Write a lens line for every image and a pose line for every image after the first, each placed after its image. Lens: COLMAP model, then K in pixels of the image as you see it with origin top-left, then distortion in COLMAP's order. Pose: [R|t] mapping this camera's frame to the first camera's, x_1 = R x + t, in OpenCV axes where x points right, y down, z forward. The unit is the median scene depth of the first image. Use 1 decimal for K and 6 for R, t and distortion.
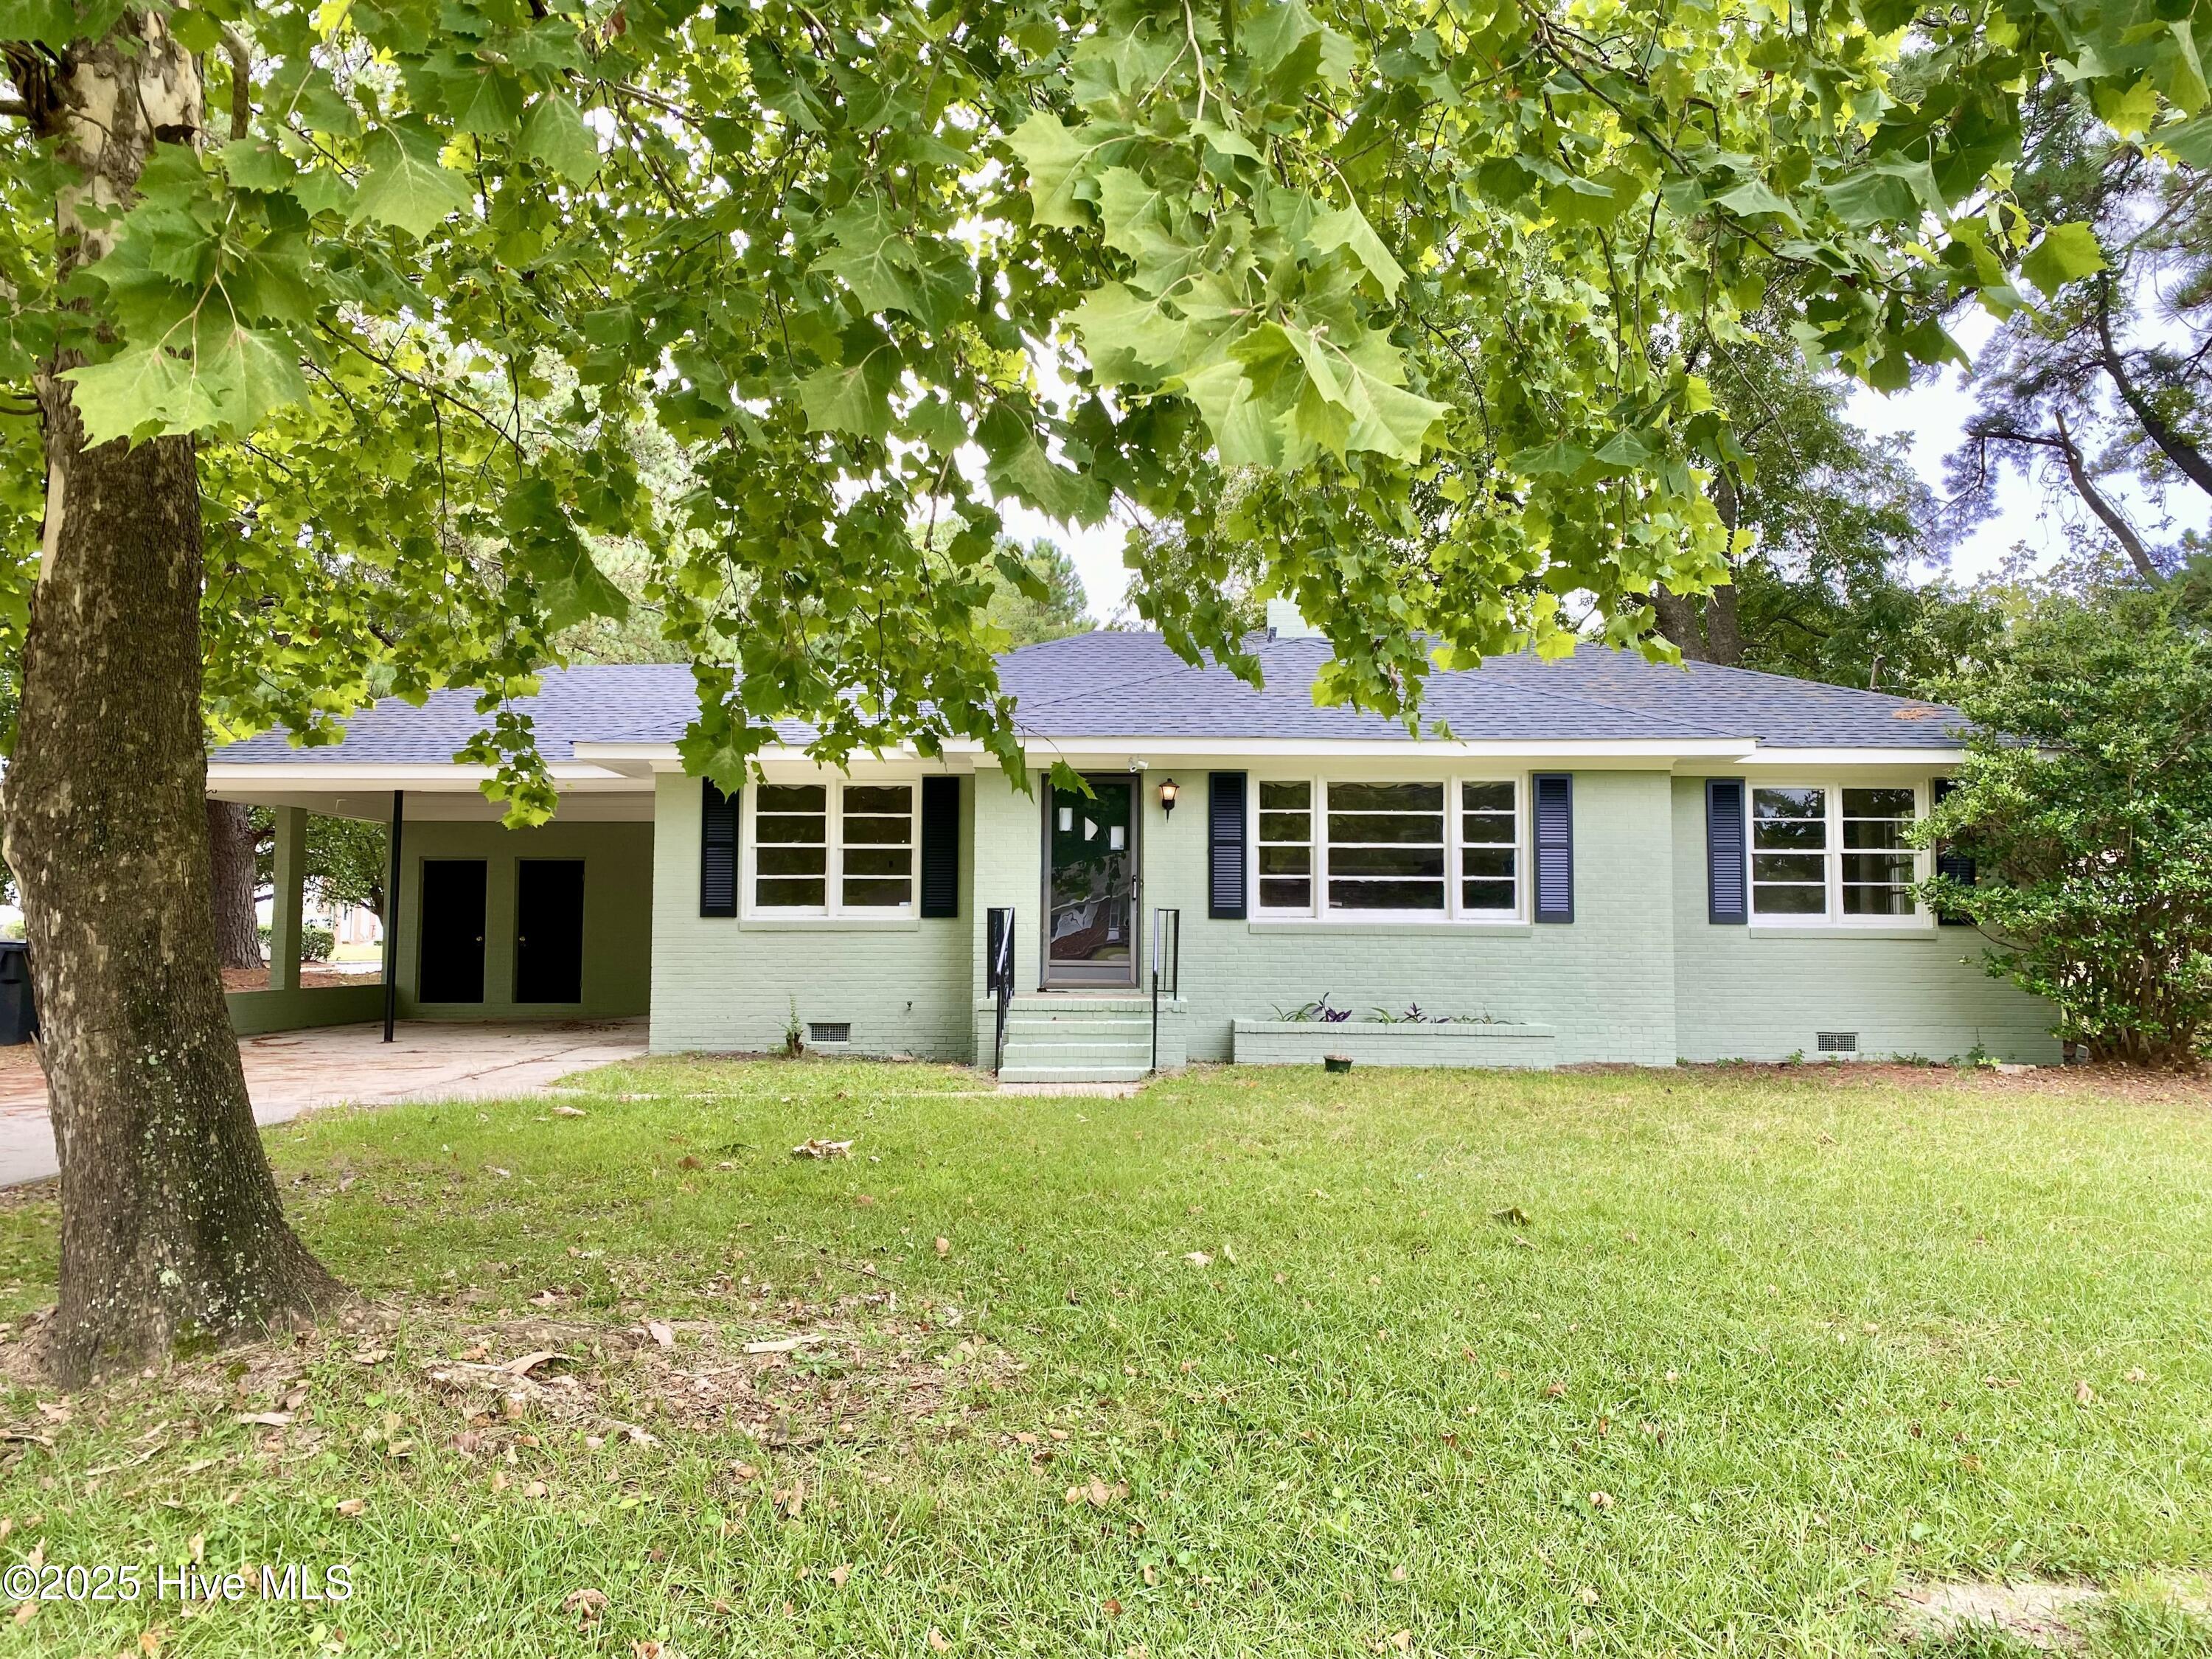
lens RADIAL K [[1675.0, 0, 1106.0], [0, 1675.0, 829.5], [0, 0, 1]] dist [0.018162, -0.002352]
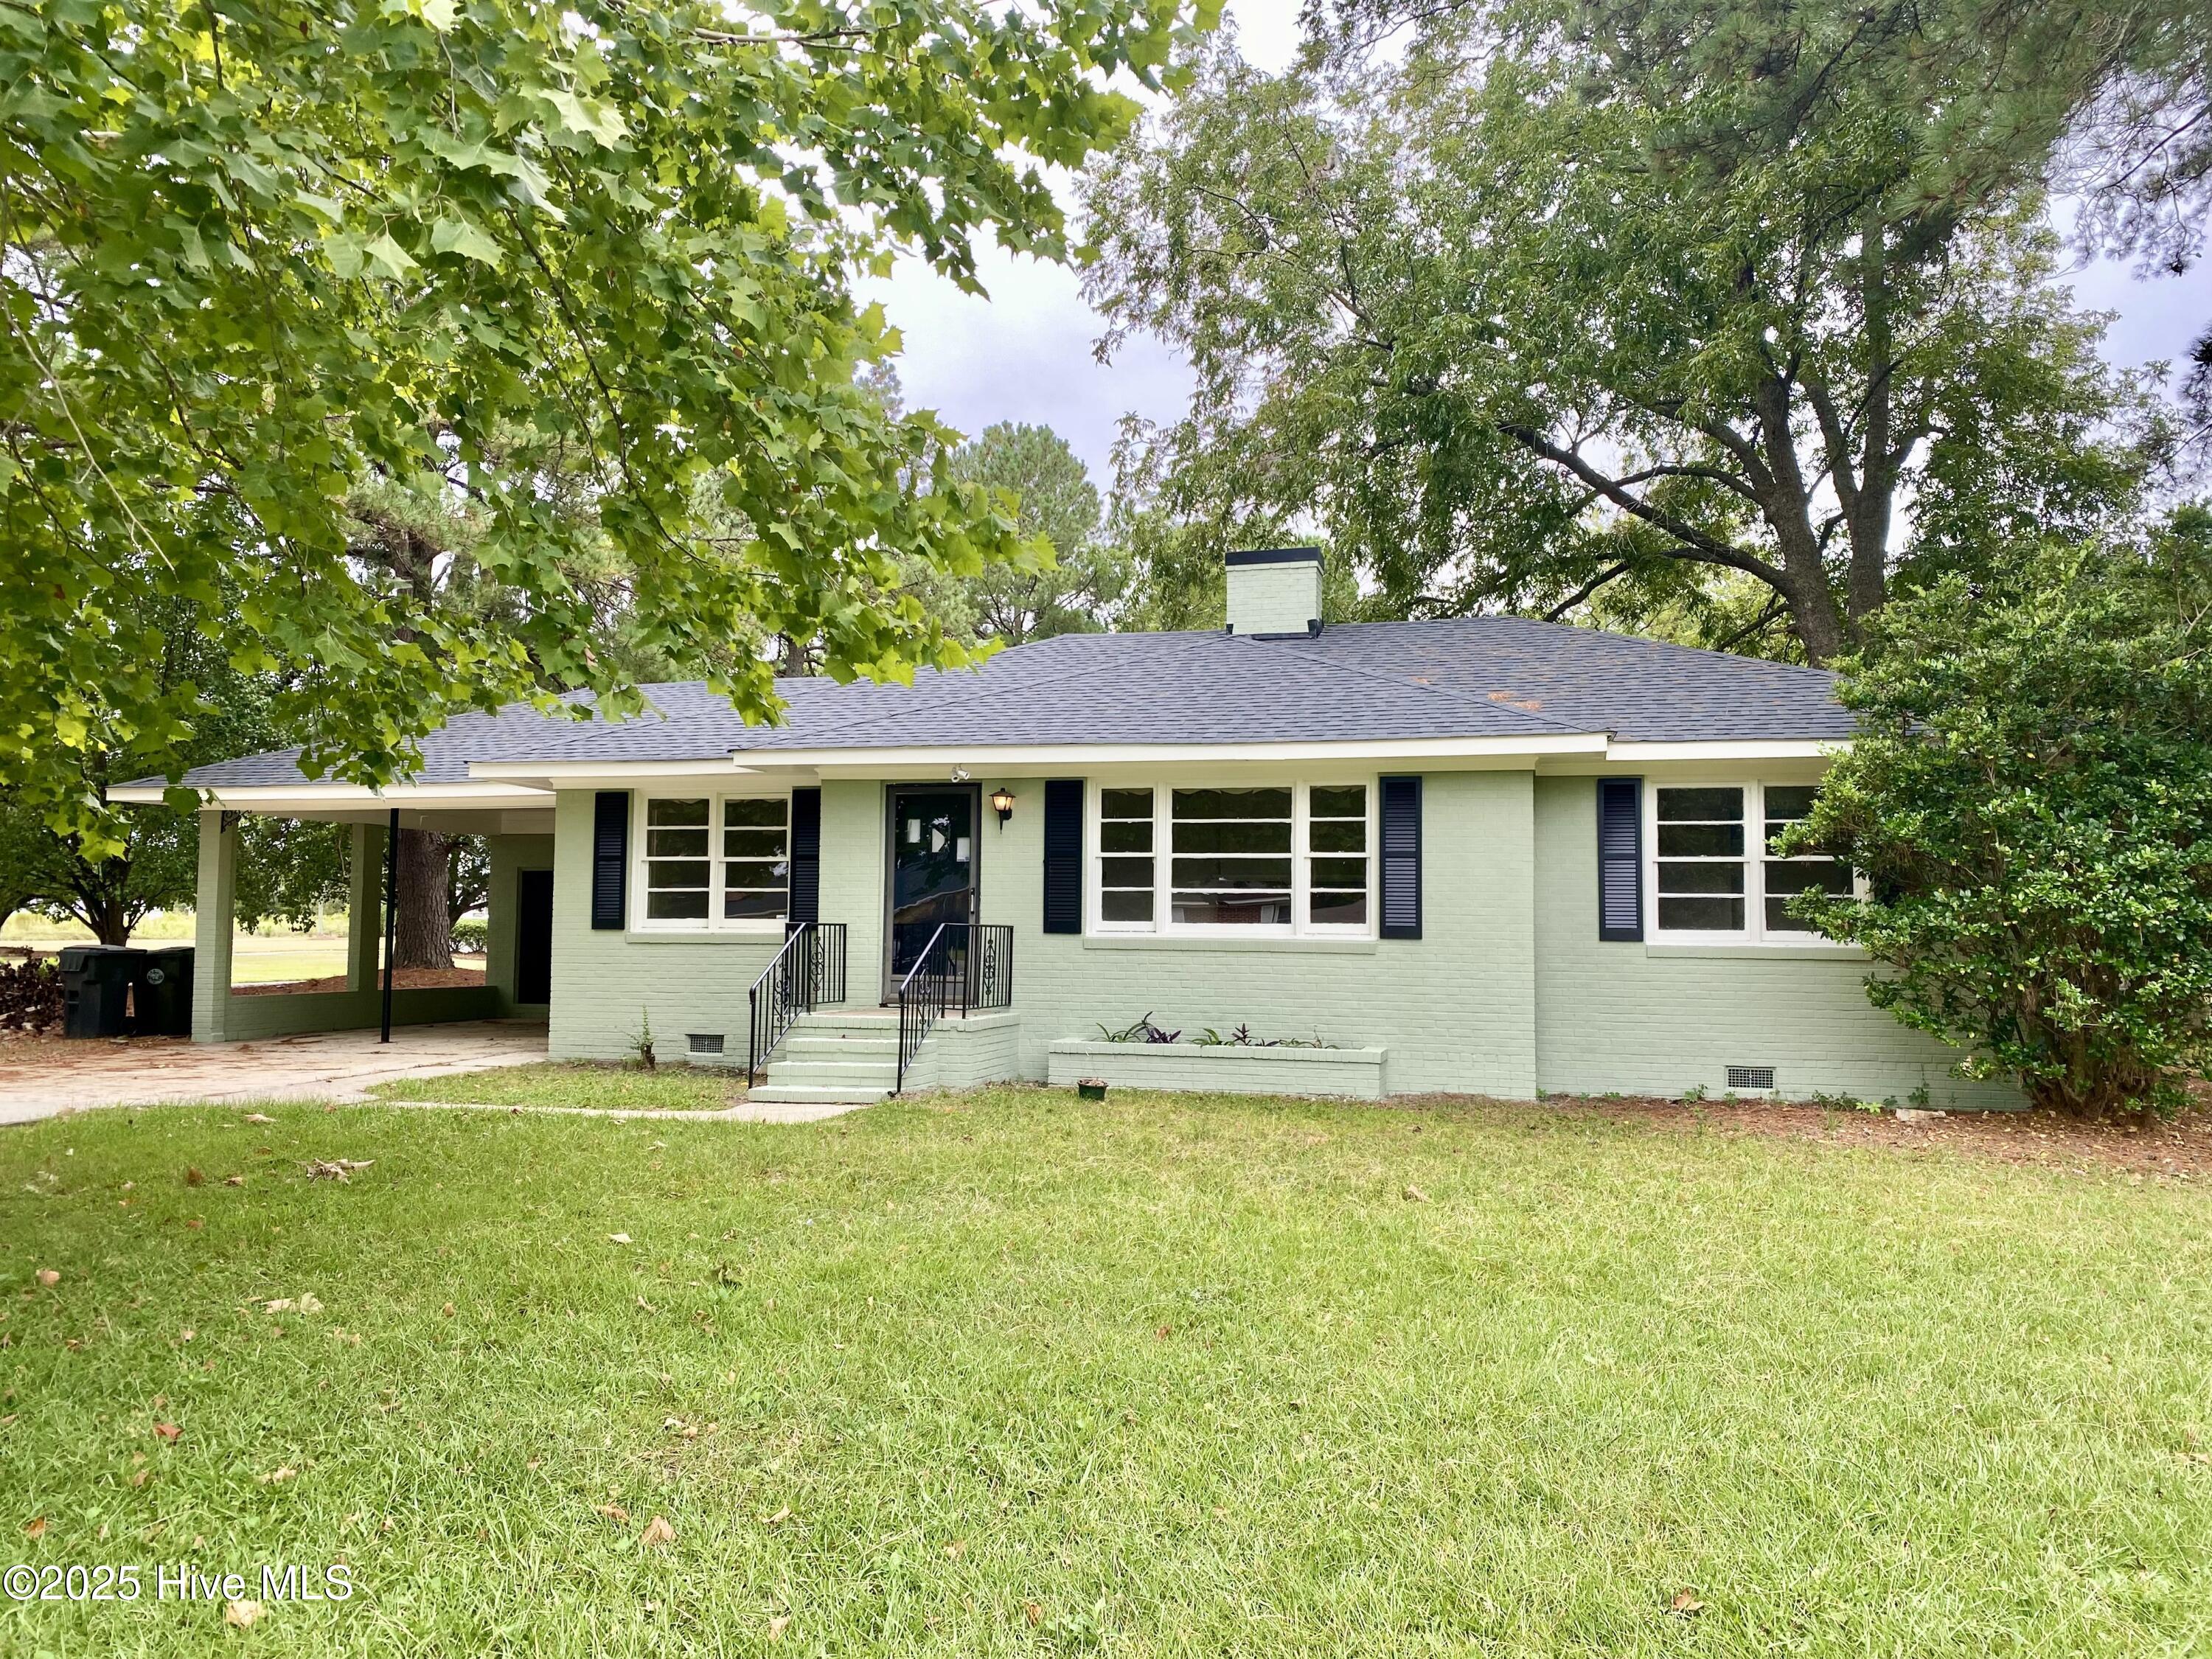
lens RADIAL K [[1685.1, 0, 1106.0], [0, 1685.1, 829.5], [0, 0, 1]] dist [-0.008310, -0.011194]
pose [[0.971270, -0.010041, -0.237770, 0.321748], [0.009482, 0.999949, -0.003493, -0.002432], [0.237793, 0.001138, 0.971315, 0.072332]]
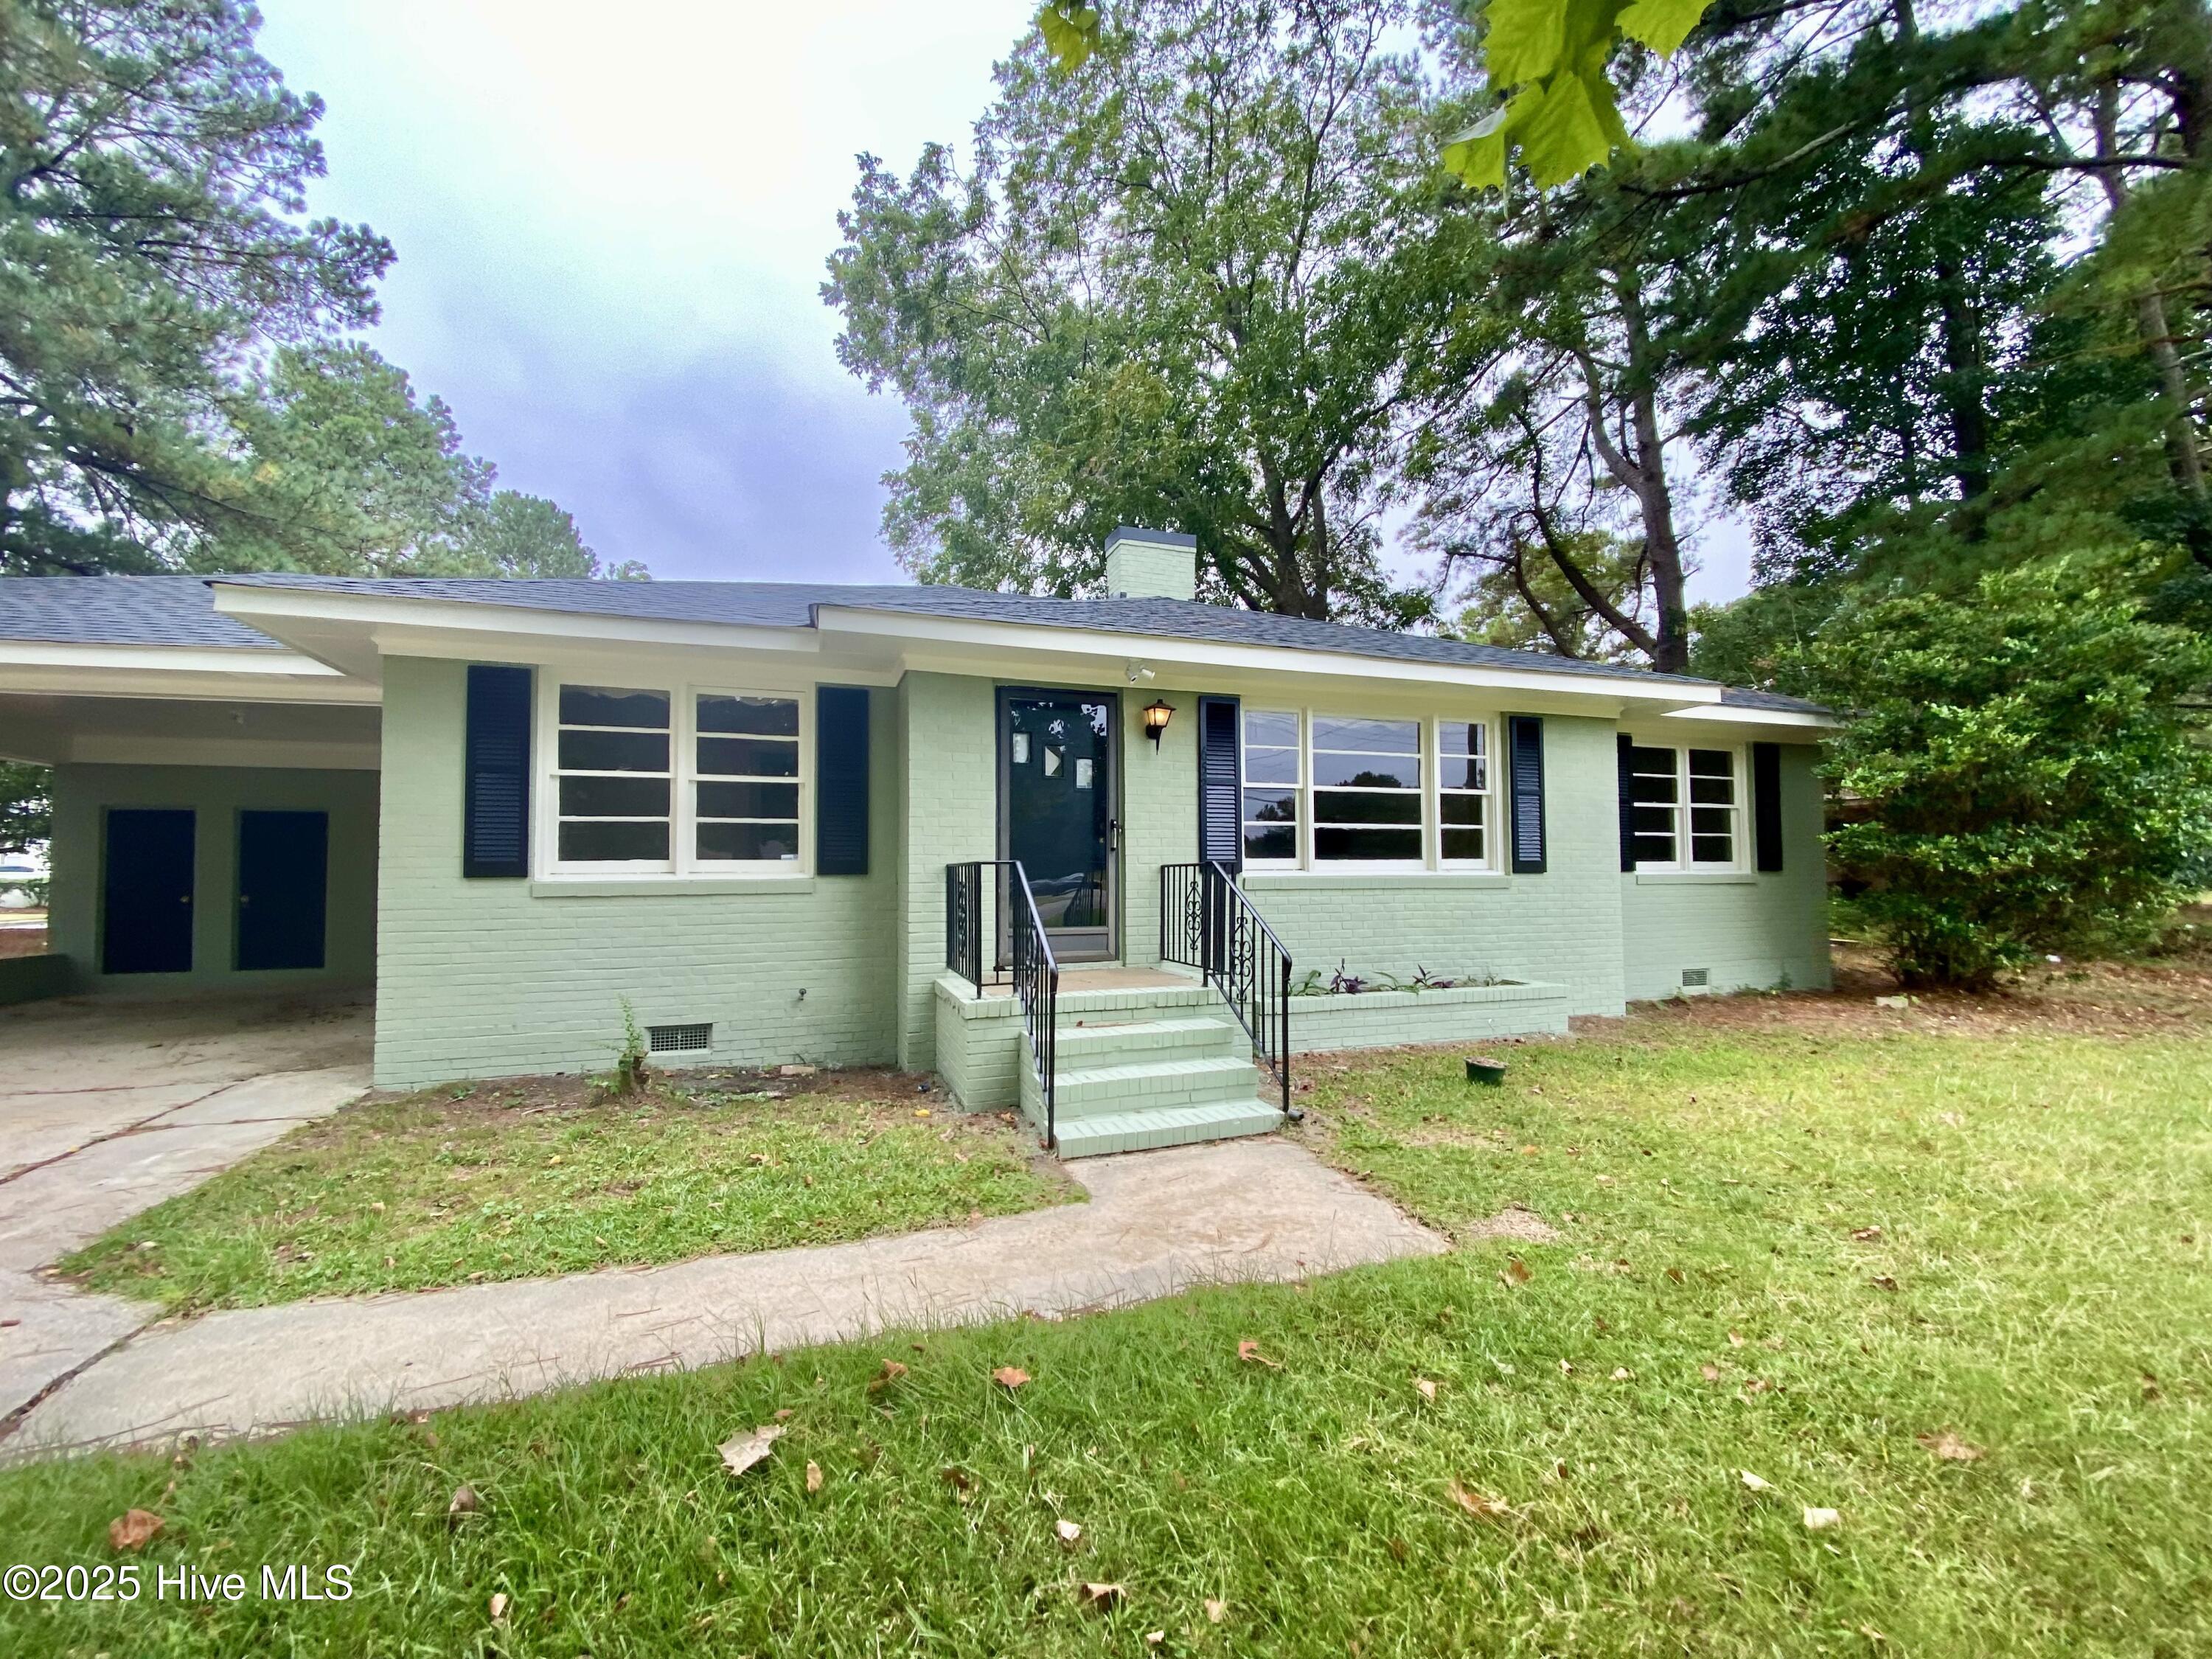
lens RADIAL K [[890.0, 0, 1108.0], [0, 890.0, 842.2], [0, 0, 1]] dist [0.012552, -0.018886]
pose [[0.932625, 0.001315, 0.360843, -0.136245], [-0.011360, 0.999605, 0.025718, 0.027053], [-0.360667, -0.028084, 0.932272, 0.601473]]
